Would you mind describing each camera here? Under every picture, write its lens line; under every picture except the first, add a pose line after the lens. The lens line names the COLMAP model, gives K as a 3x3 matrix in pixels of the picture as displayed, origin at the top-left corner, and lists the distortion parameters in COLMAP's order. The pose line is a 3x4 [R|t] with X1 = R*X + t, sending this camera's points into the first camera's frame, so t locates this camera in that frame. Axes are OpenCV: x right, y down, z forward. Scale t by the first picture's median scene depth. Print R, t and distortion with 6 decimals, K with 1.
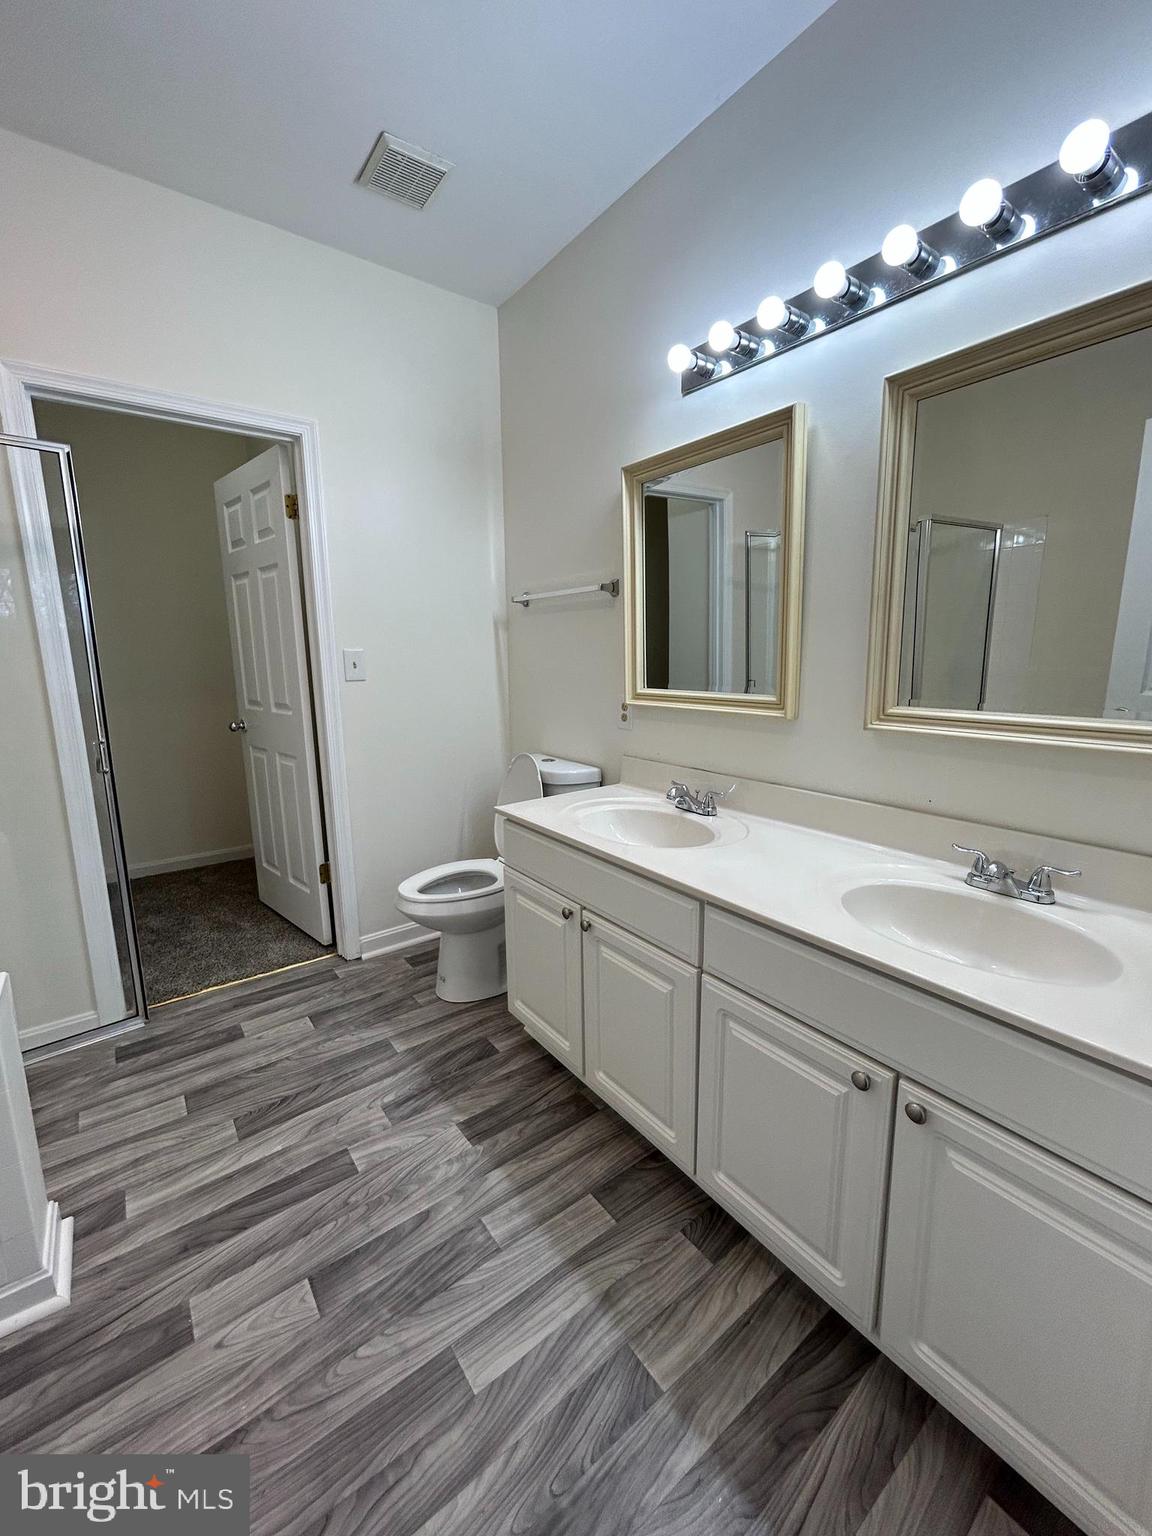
lens RADIAL K [[617.8, 0, 570.0], [0, 617.8, 756.0], [0, 0, 1]] dist [0.003208, 0.000361]
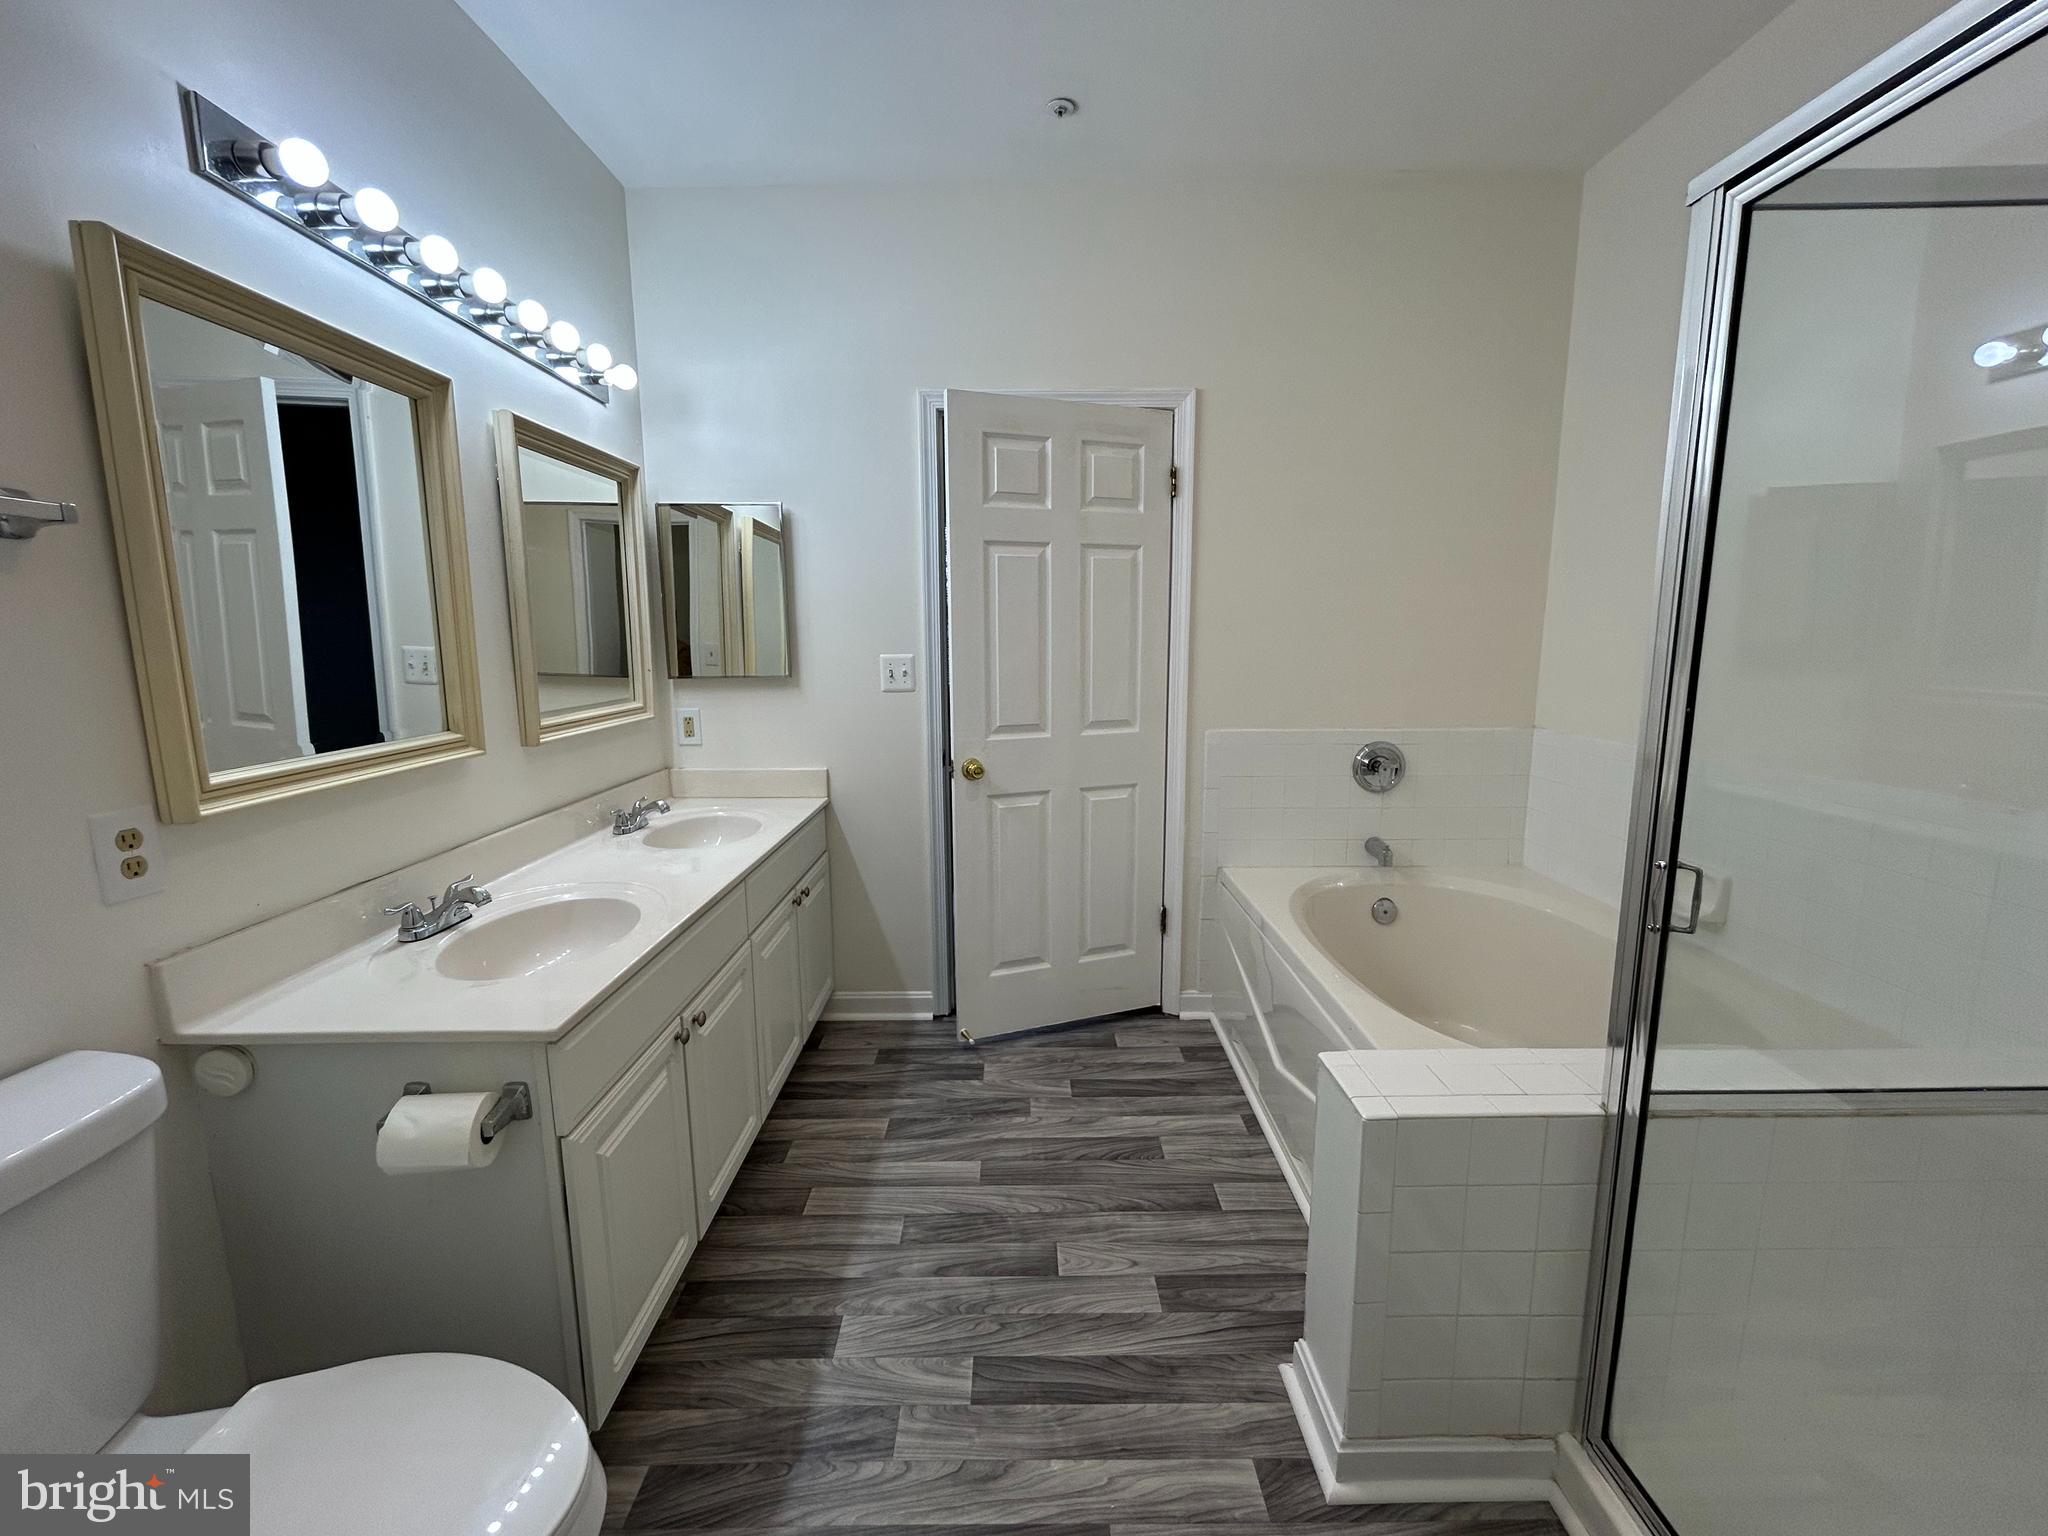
lens RADIAL K [[823.8, 0, 1016.8], [0, 823.8, 757.1], [0, 0, 1]] dist [0.003208, 0.000361]
pose [[-0.802697, -0.069954, 0.592270, -1.059257], [0.115609, 0.956008, 0.269599, -0.332183], [-0.585074, 0.284878, -0.759297, 1.741170]]
